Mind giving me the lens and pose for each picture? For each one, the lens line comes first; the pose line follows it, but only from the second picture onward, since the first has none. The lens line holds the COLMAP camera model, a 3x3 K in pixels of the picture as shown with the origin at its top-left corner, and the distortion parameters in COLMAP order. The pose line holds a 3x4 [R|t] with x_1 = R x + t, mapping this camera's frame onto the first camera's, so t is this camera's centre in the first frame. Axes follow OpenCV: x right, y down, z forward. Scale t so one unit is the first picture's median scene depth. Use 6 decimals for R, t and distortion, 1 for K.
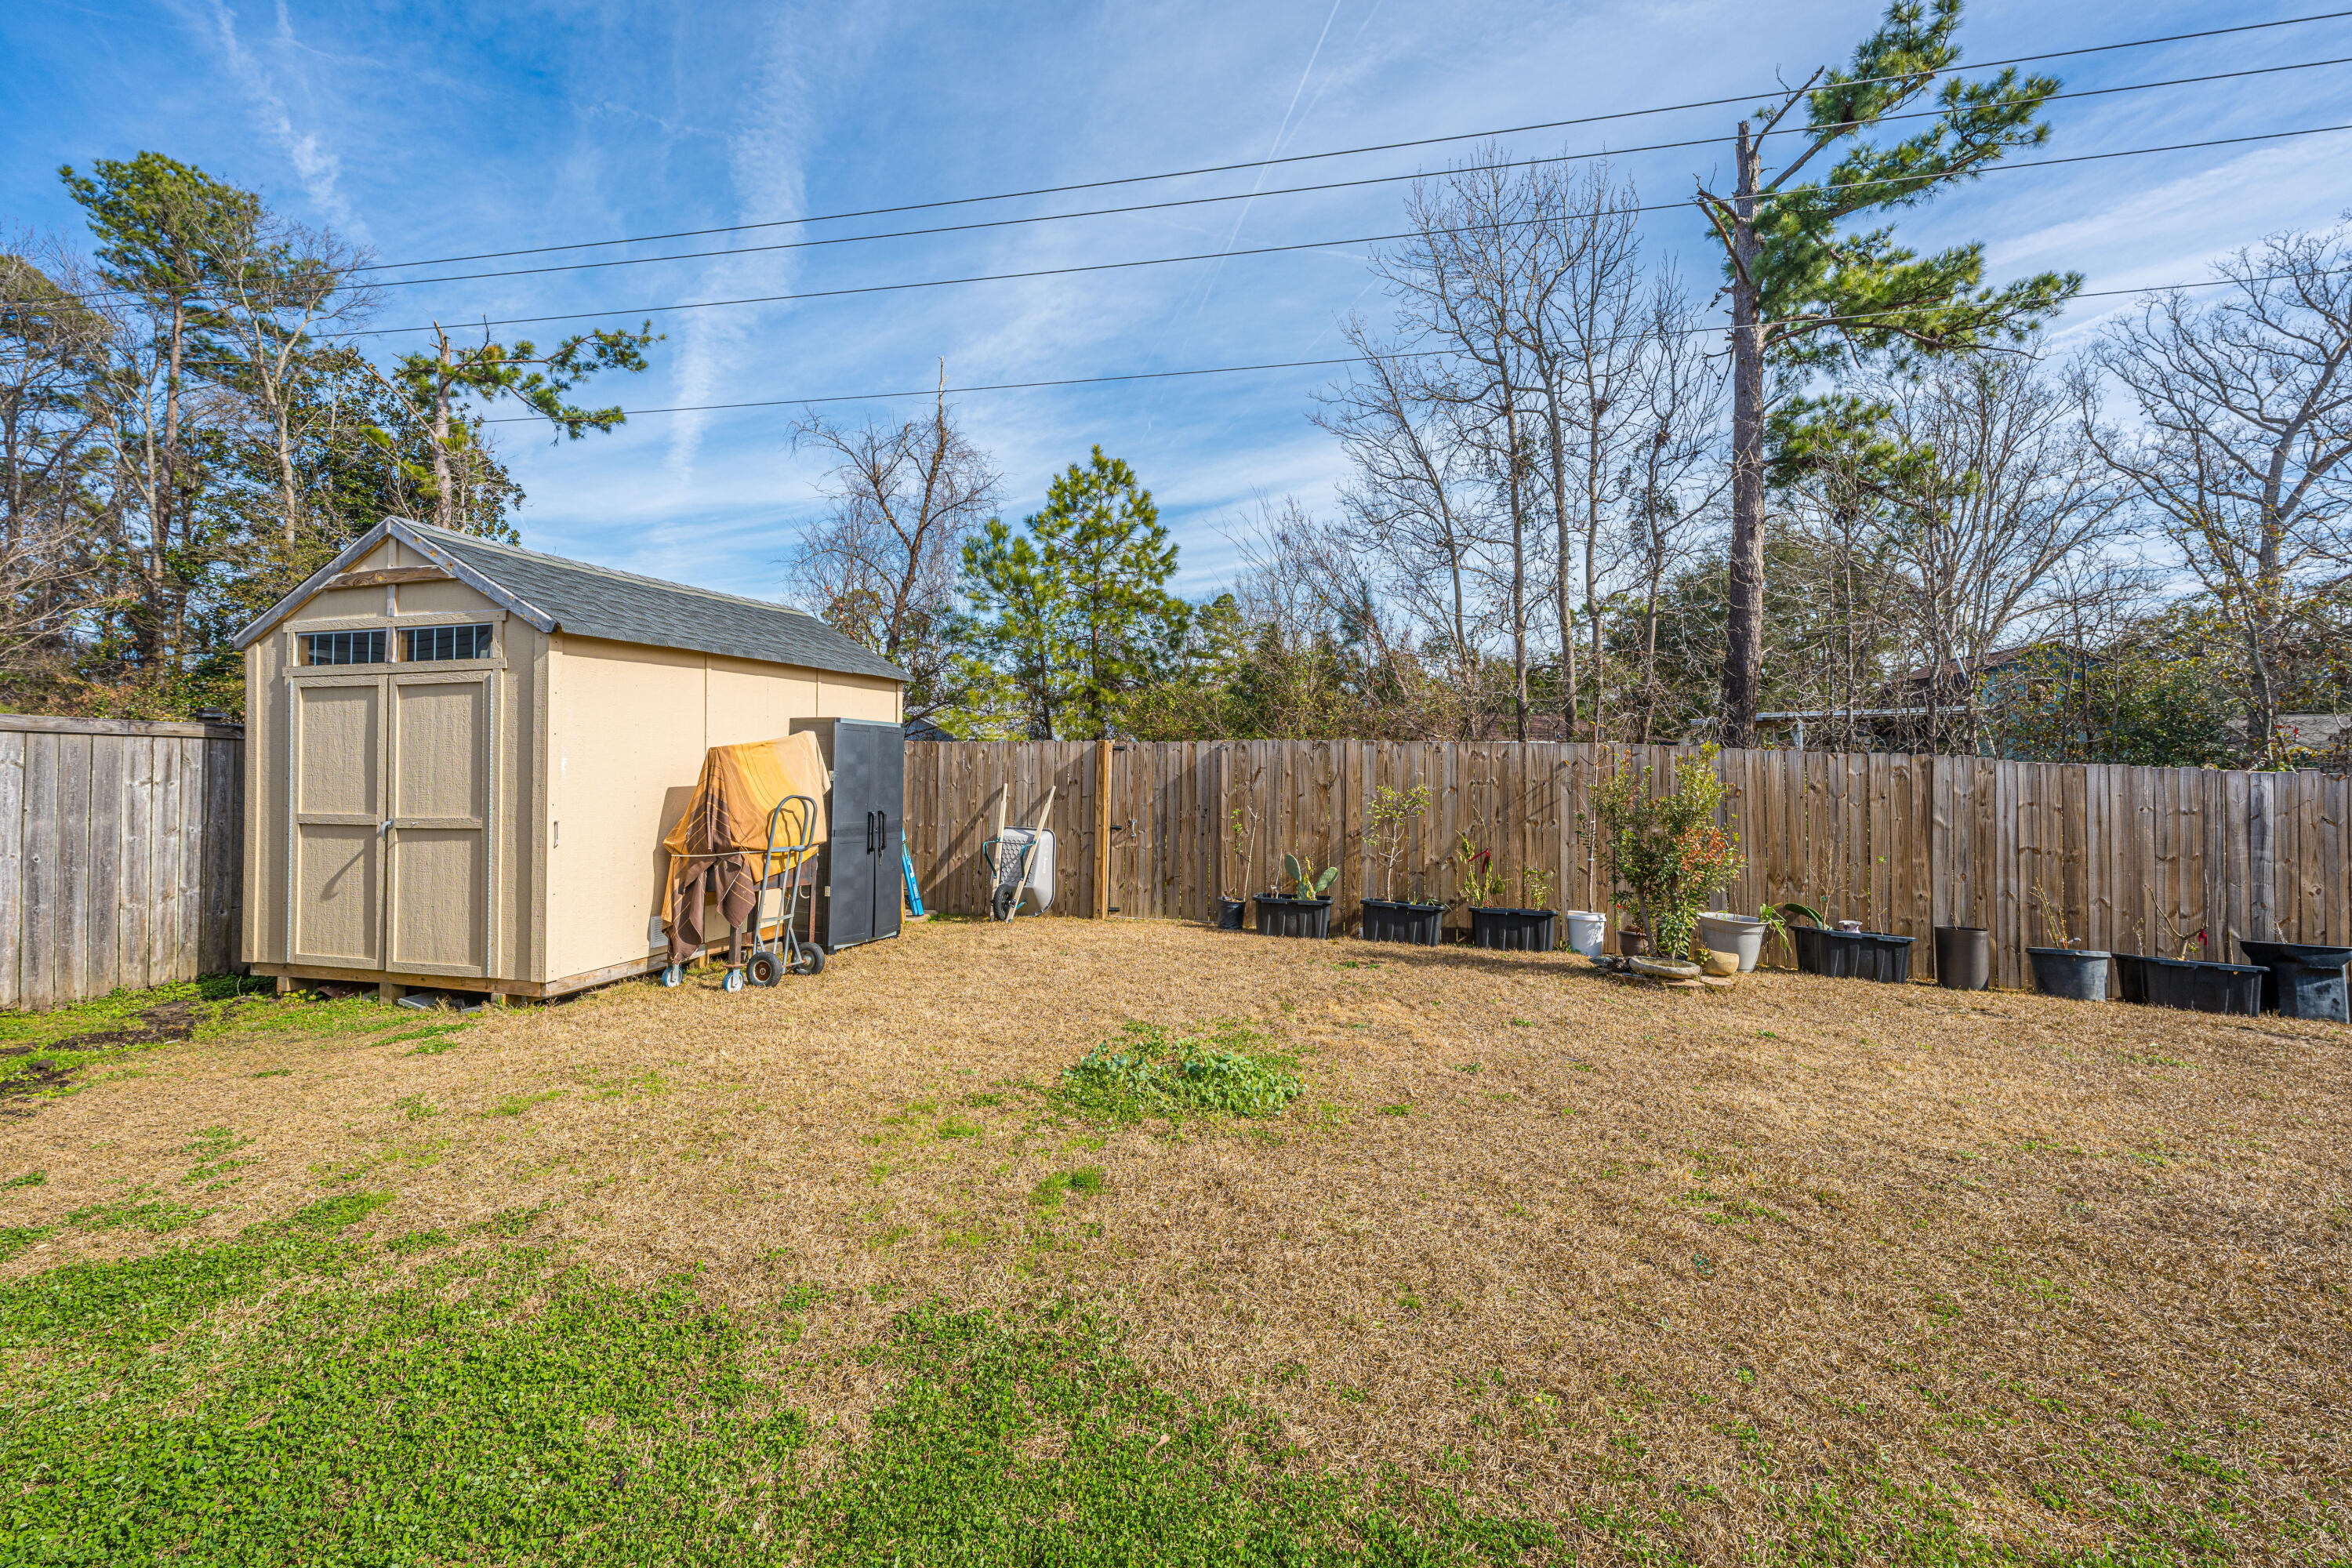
lens RADIAL K [[910.2, 0, 1334.3], [0, 910.2, 748.9], [0, 0, 1]] dist [0.000564, 0.000027]
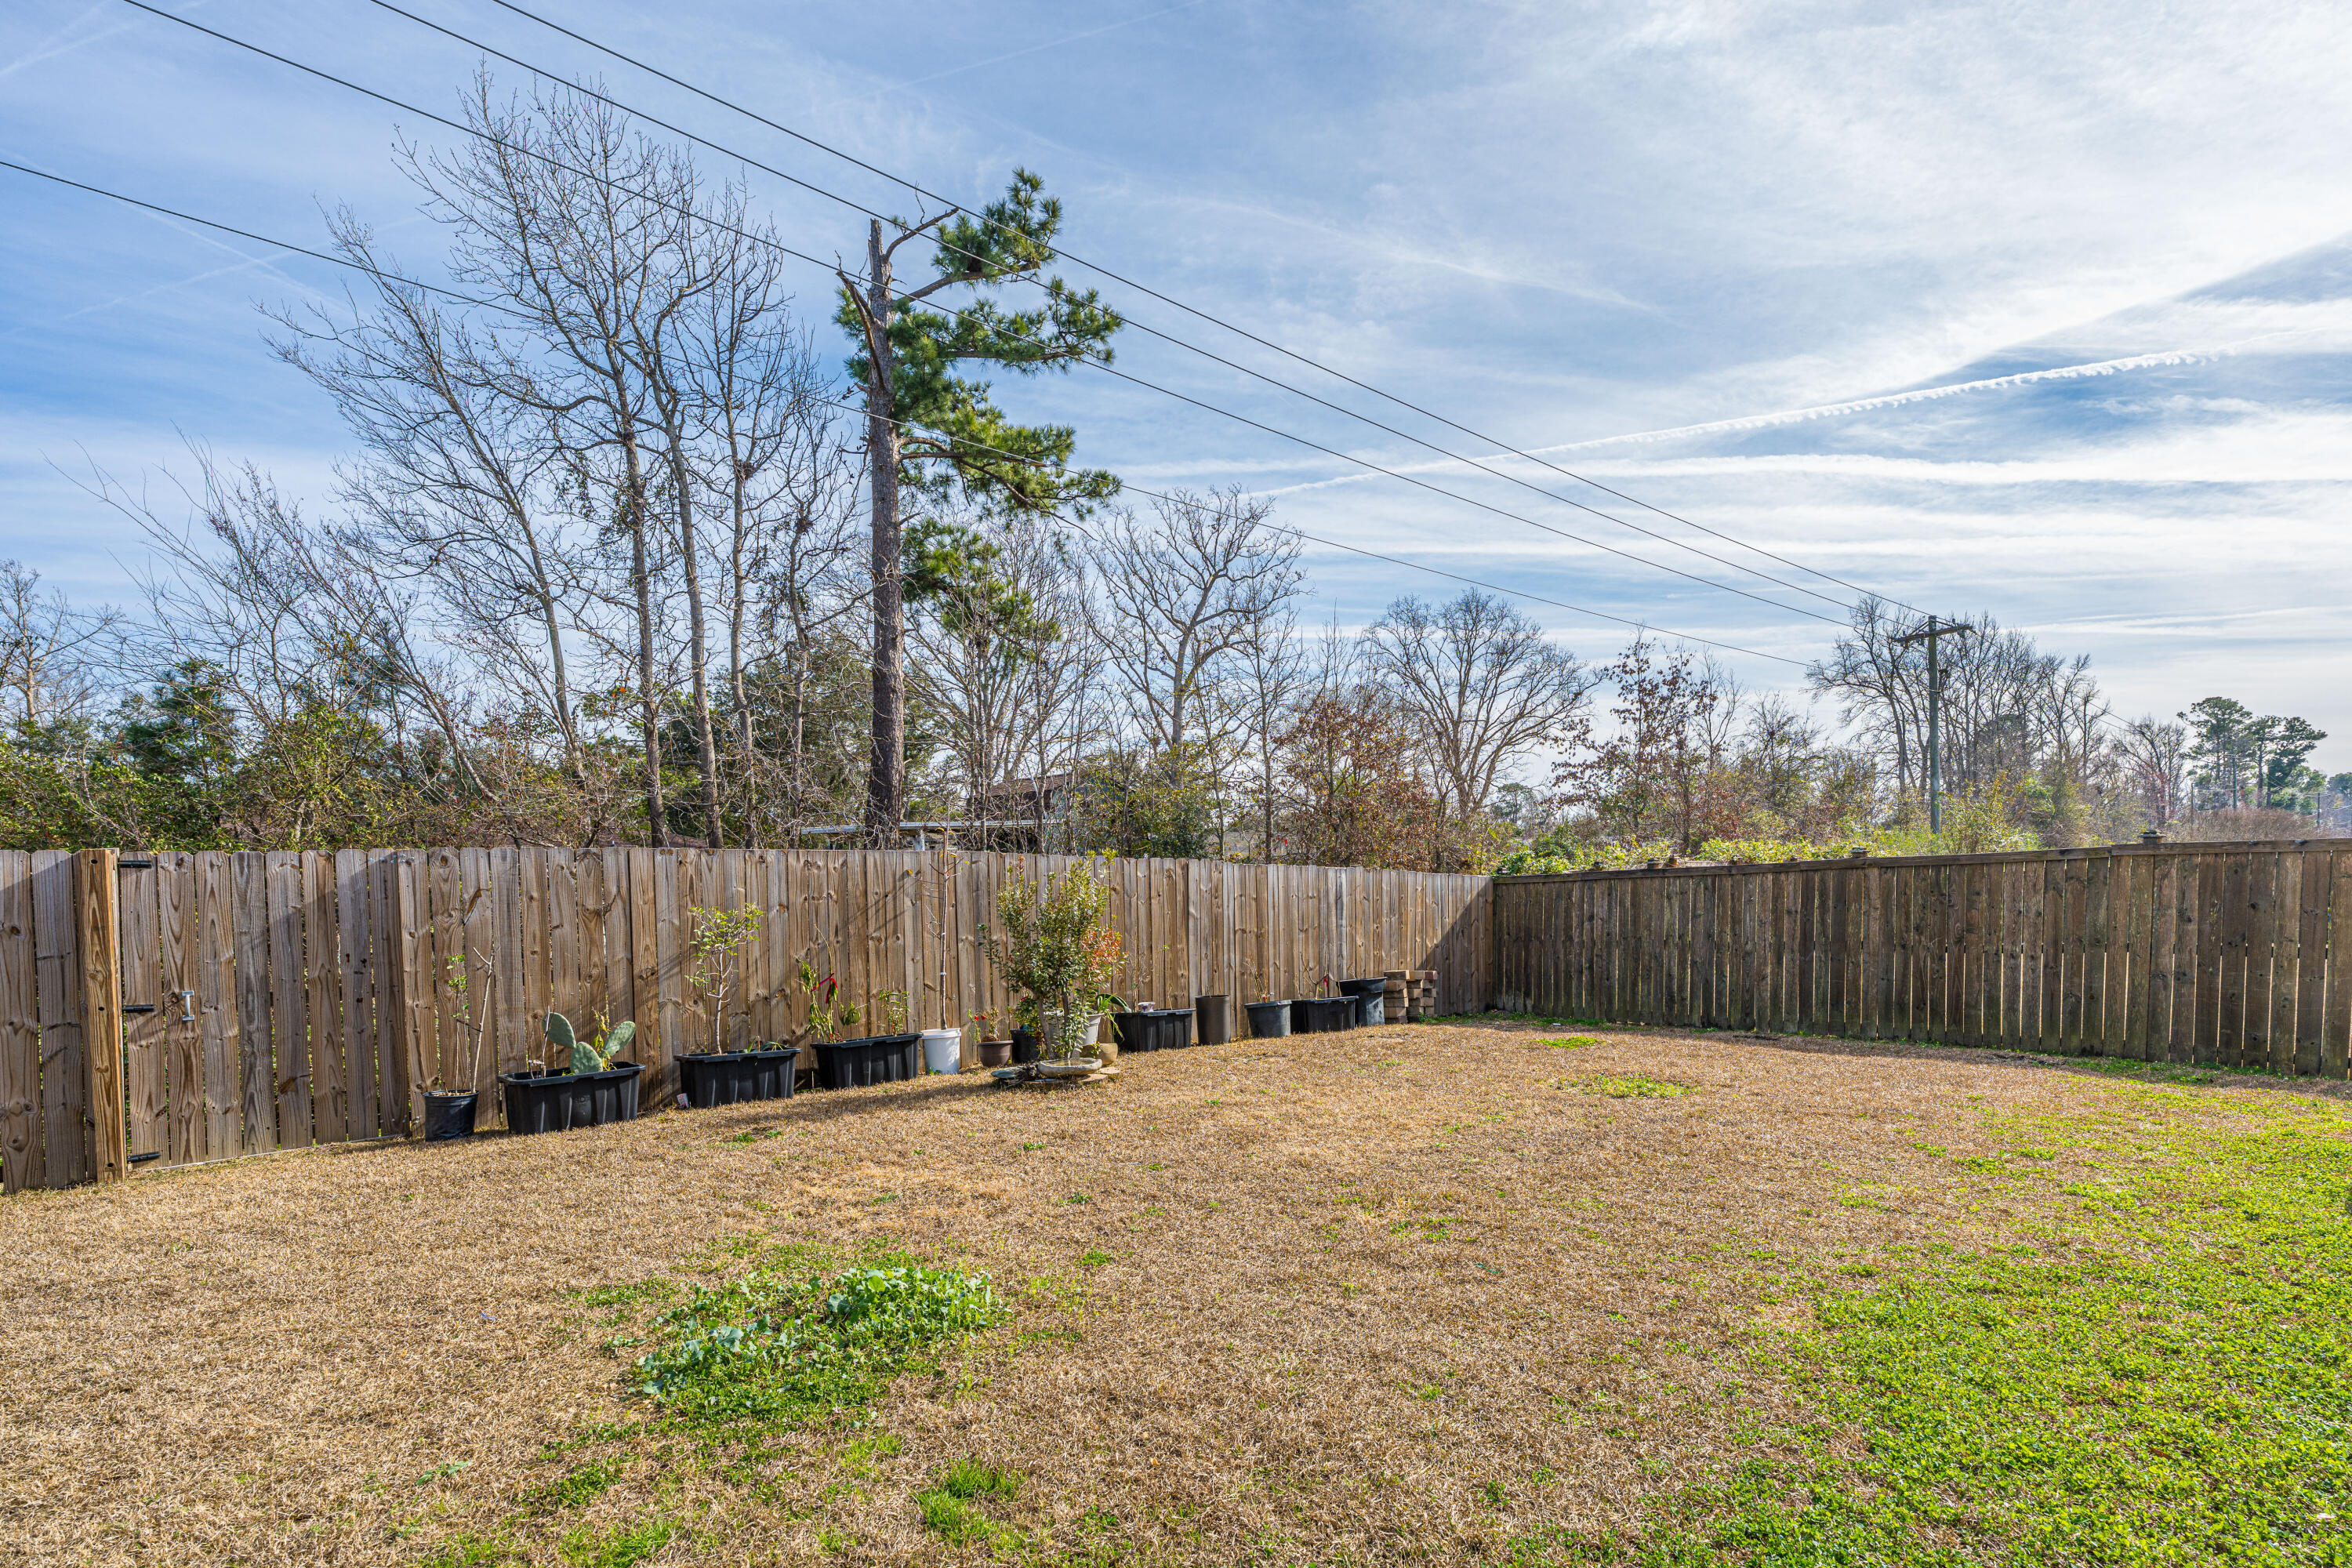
lens RADIAL K [[932.6, 0, 1181.5], [0, 932.6, 892.1], [0, 0, 1]] dist [-0.001573, -0.000006]
pose [[0.651416, -0.037424, 0.757798, -0.255096], [0.010768, 0.999138, 0.040087, 0.000712], [-0.758645, -0.017954, 0.651257, 0.162085]]
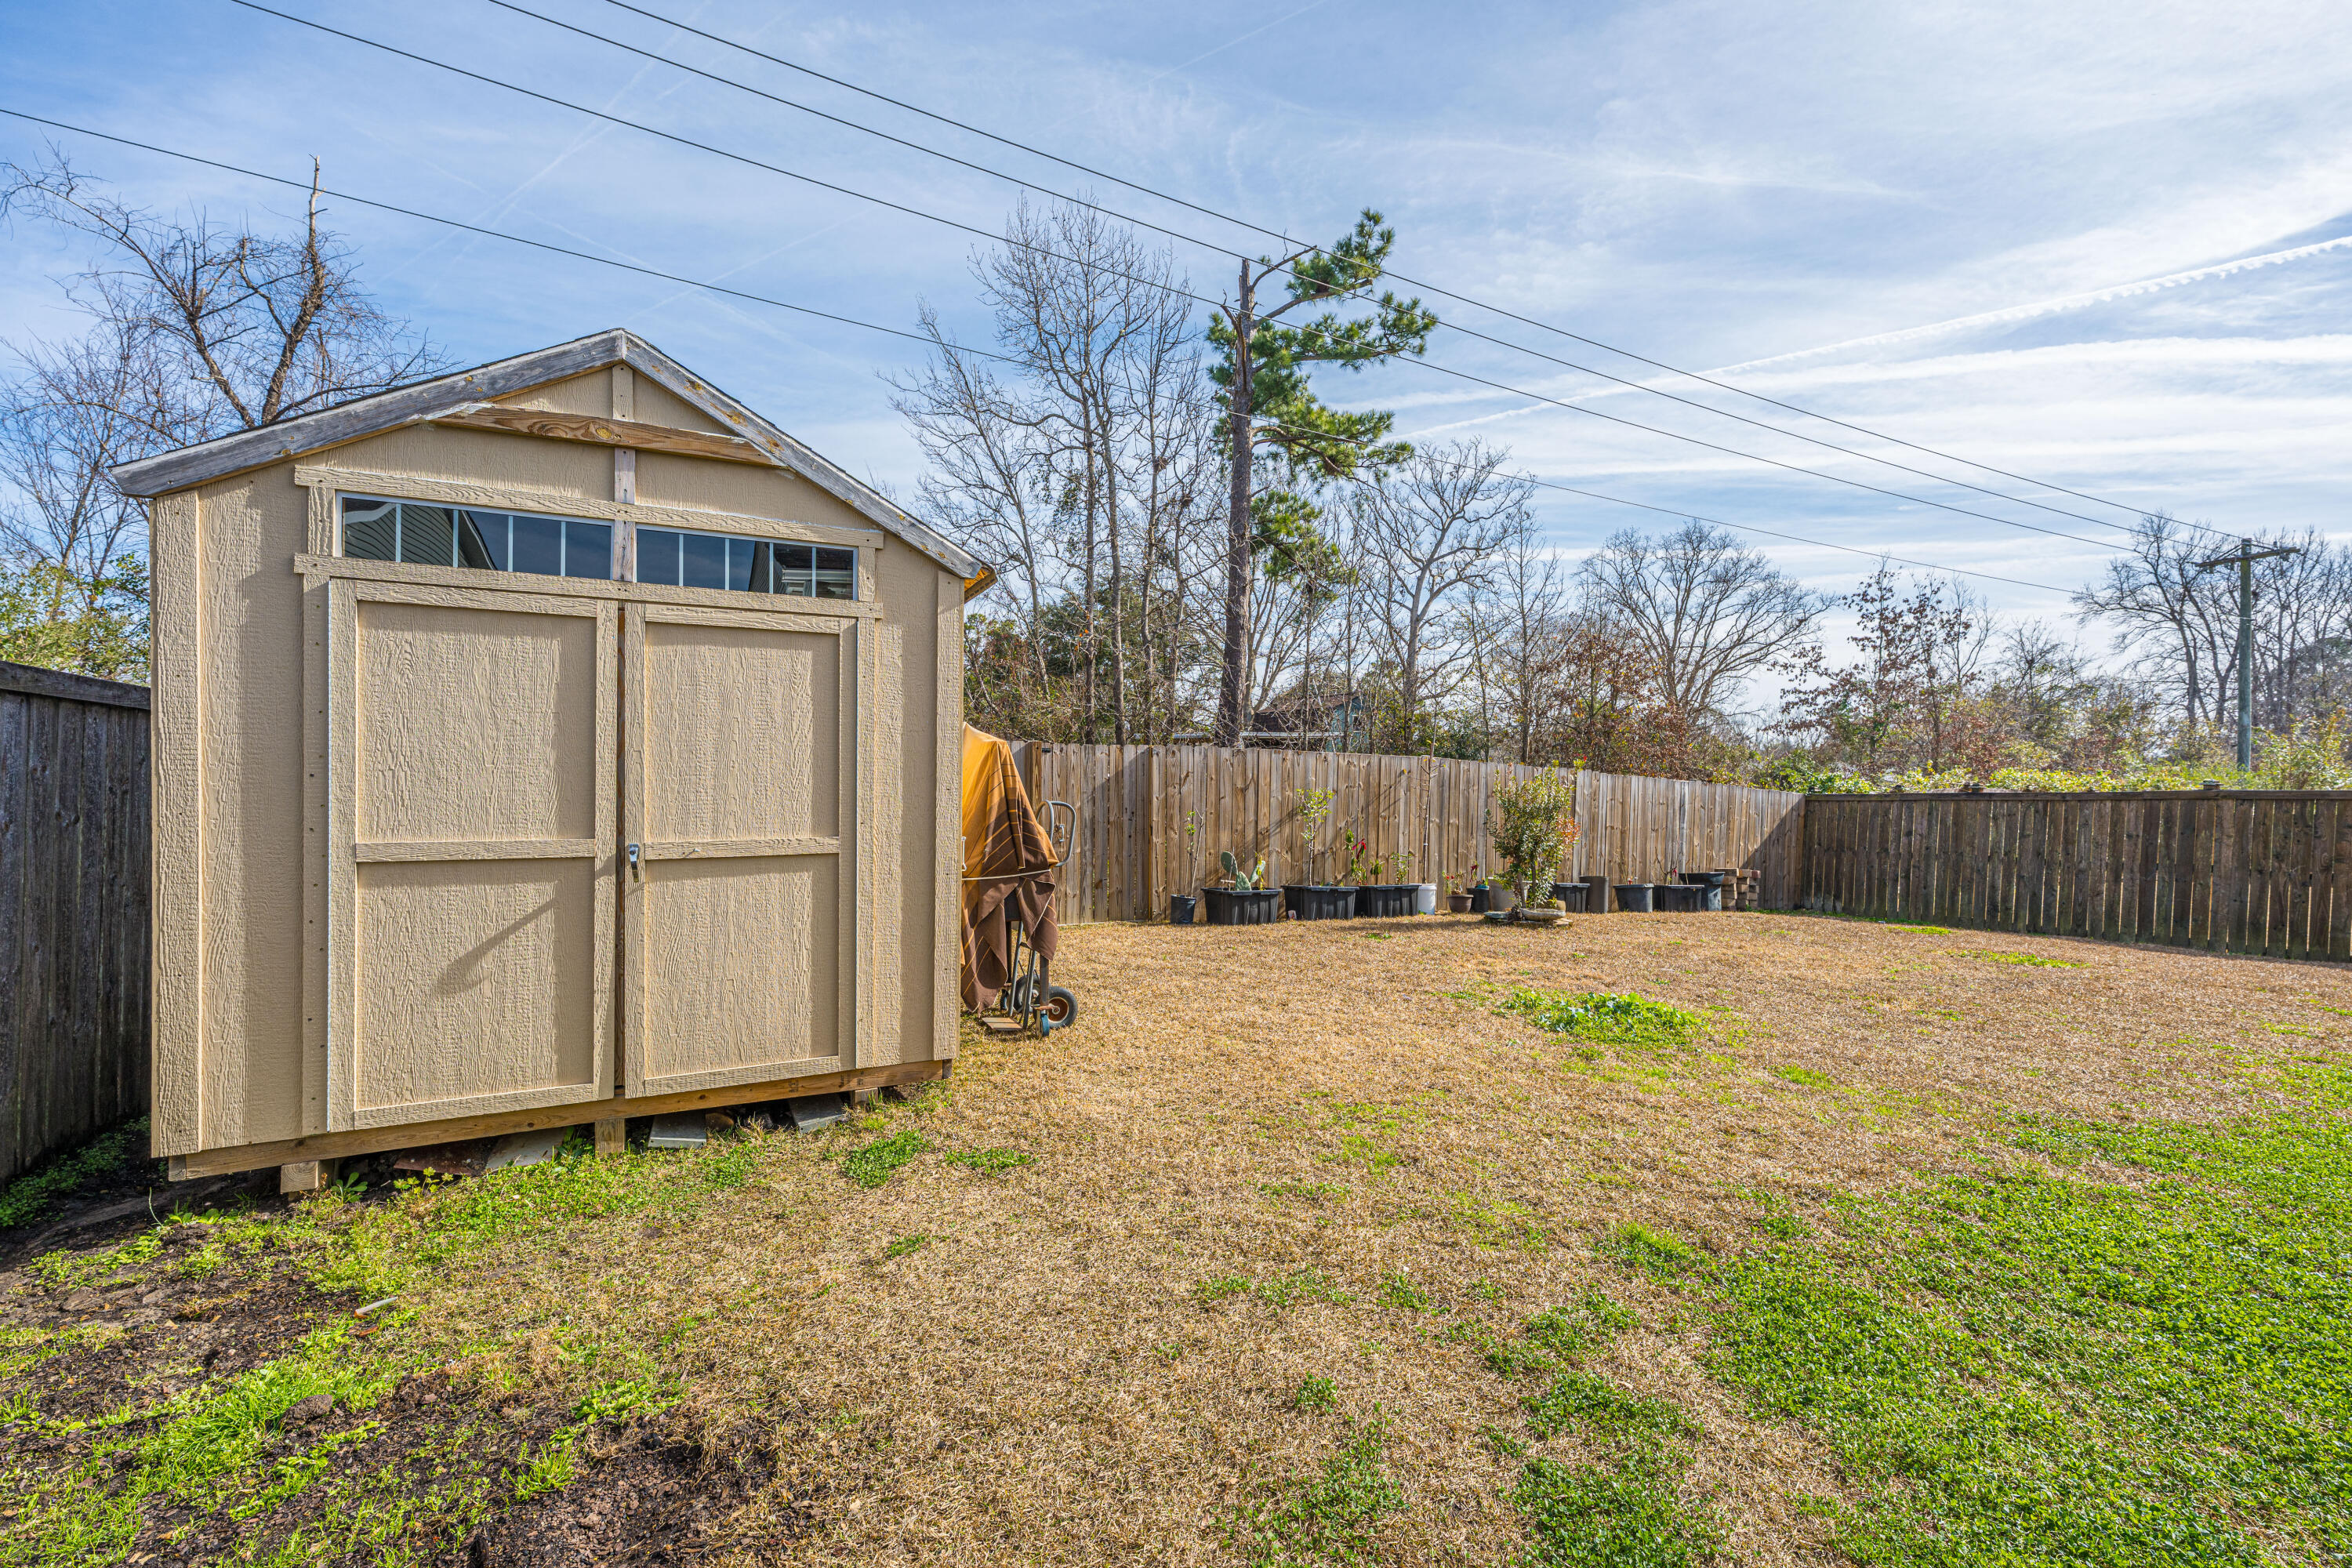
lens RADIAL K [[848.9, 0, 1176.0], [0, 848.9, 784.0], [0, 0, 1]] dist [0.000992, 0.000037]
pose [[0.795322, 0.002836, 0.606180, -0.673822], [-0.023679, 0.999371, 0.026391, 0.008489], [-0.605724, -0.035343, 0.794889, 0.211384]]
